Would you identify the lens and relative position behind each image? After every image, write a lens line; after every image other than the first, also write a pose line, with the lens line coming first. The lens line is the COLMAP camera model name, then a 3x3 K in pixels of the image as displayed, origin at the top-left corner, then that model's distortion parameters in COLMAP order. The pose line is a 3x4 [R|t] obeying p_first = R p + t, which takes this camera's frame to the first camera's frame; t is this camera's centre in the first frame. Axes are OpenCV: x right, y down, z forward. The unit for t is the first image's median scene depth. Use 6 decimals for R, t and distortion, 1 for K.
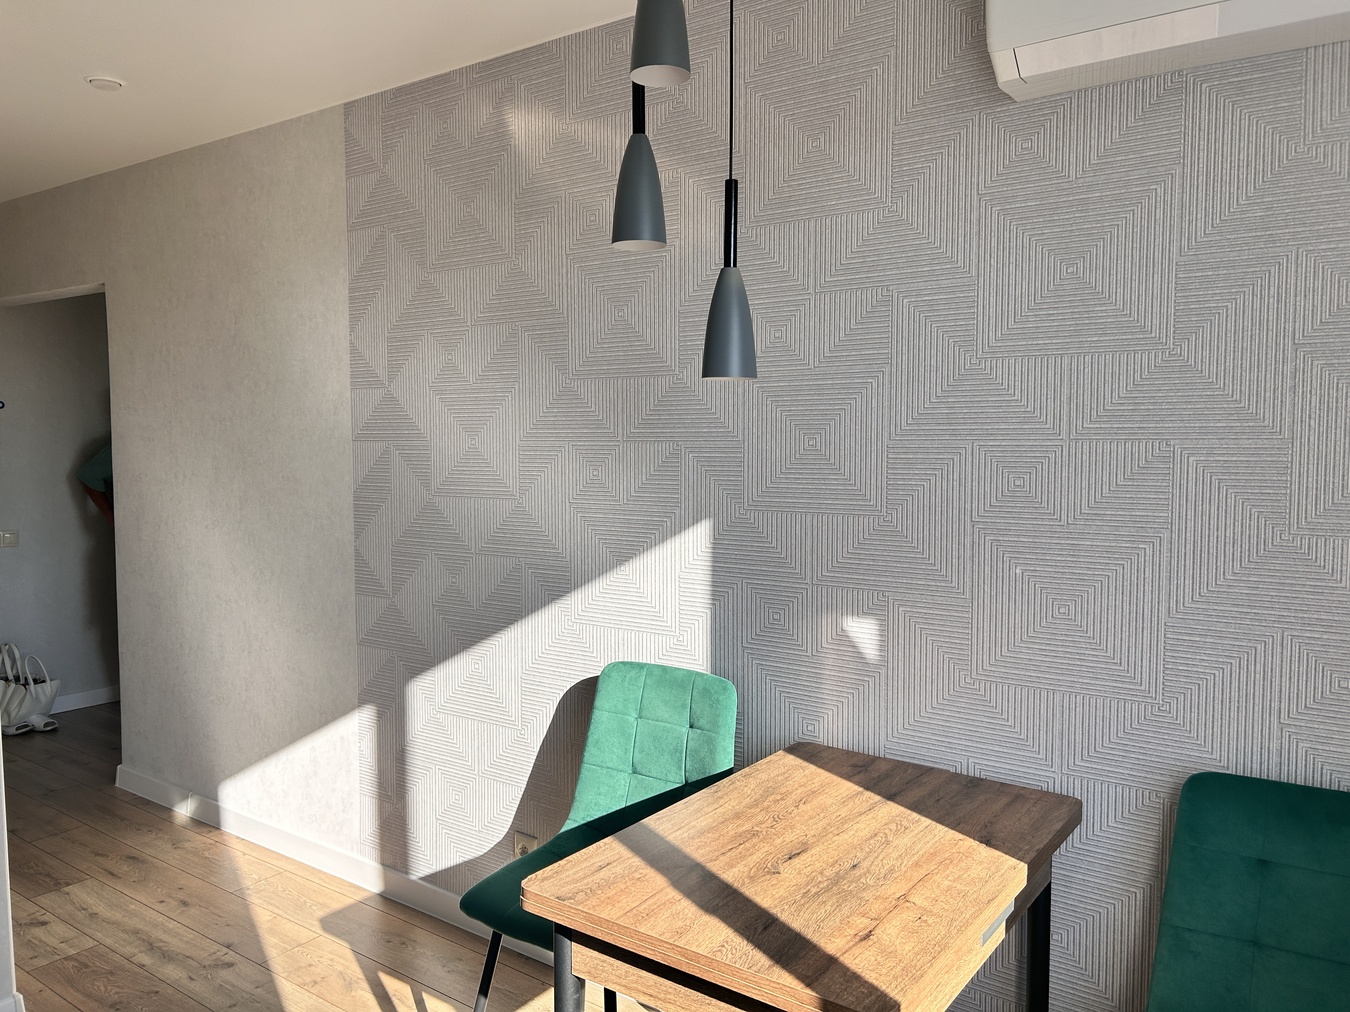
lens RADIAL K [[1016.4, 0, 632.3], [0, 1016.4, 491.9], [0, 0, 1]] dist [0.043138, -0.045736]
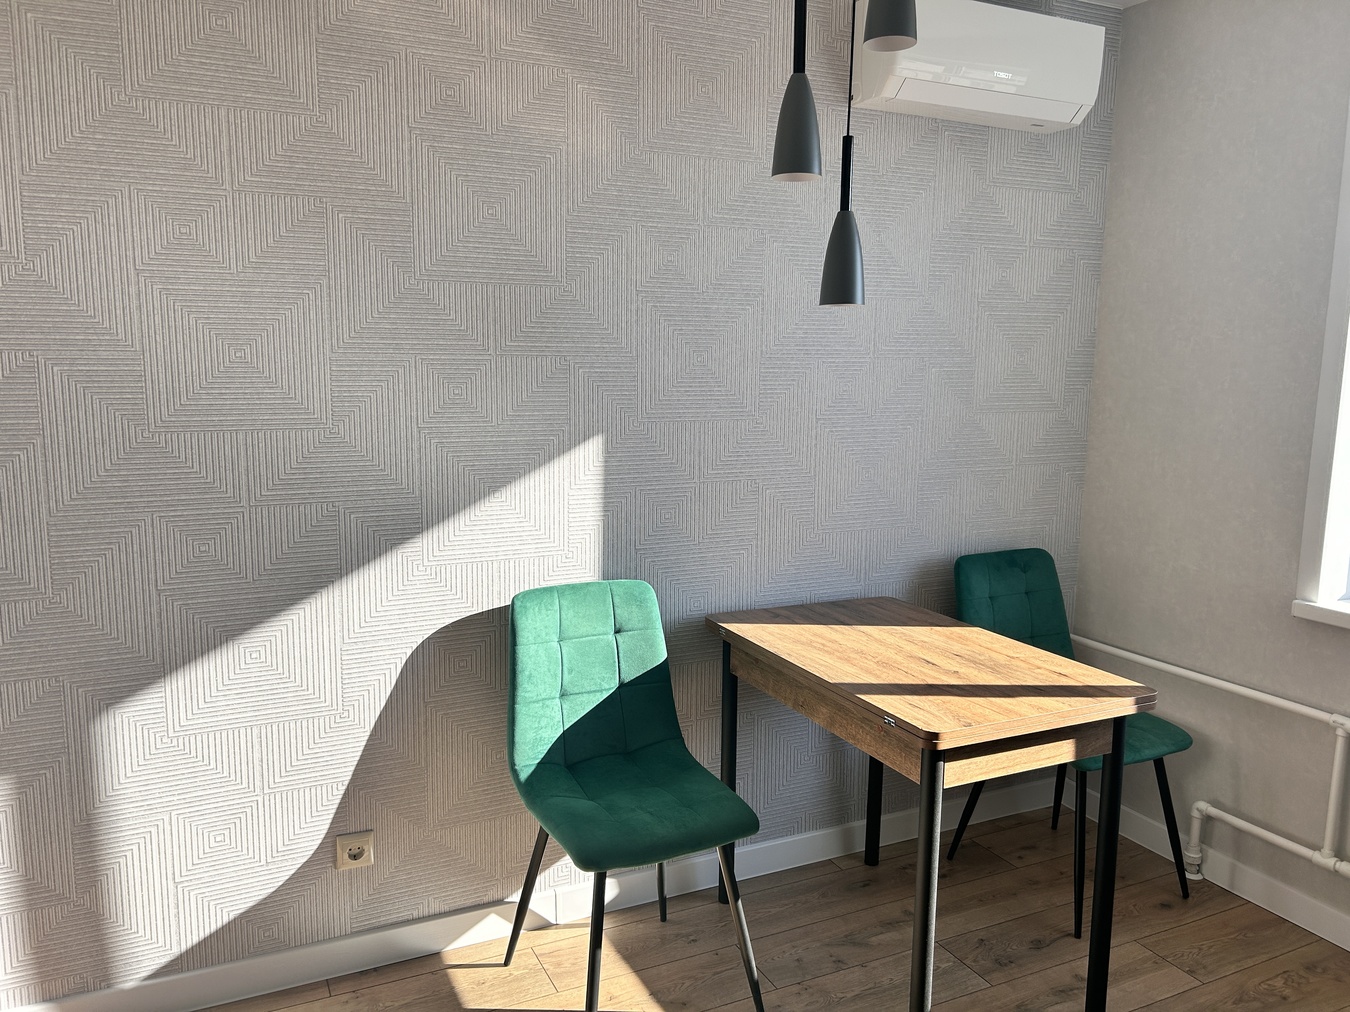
lens RADIAL K [[1016.4, 0, 671.0], [0, 1016.4, 500.7], [0, 0, 1]] dist [0.043138, -0.045736]
pose [[0.456647, -0.121225, 0.881350, -0.804788], [0.036329, 0.992387, 0.117675, -0.024372], [-0.888906, -0.021717, 0.457574, 0.464246]]
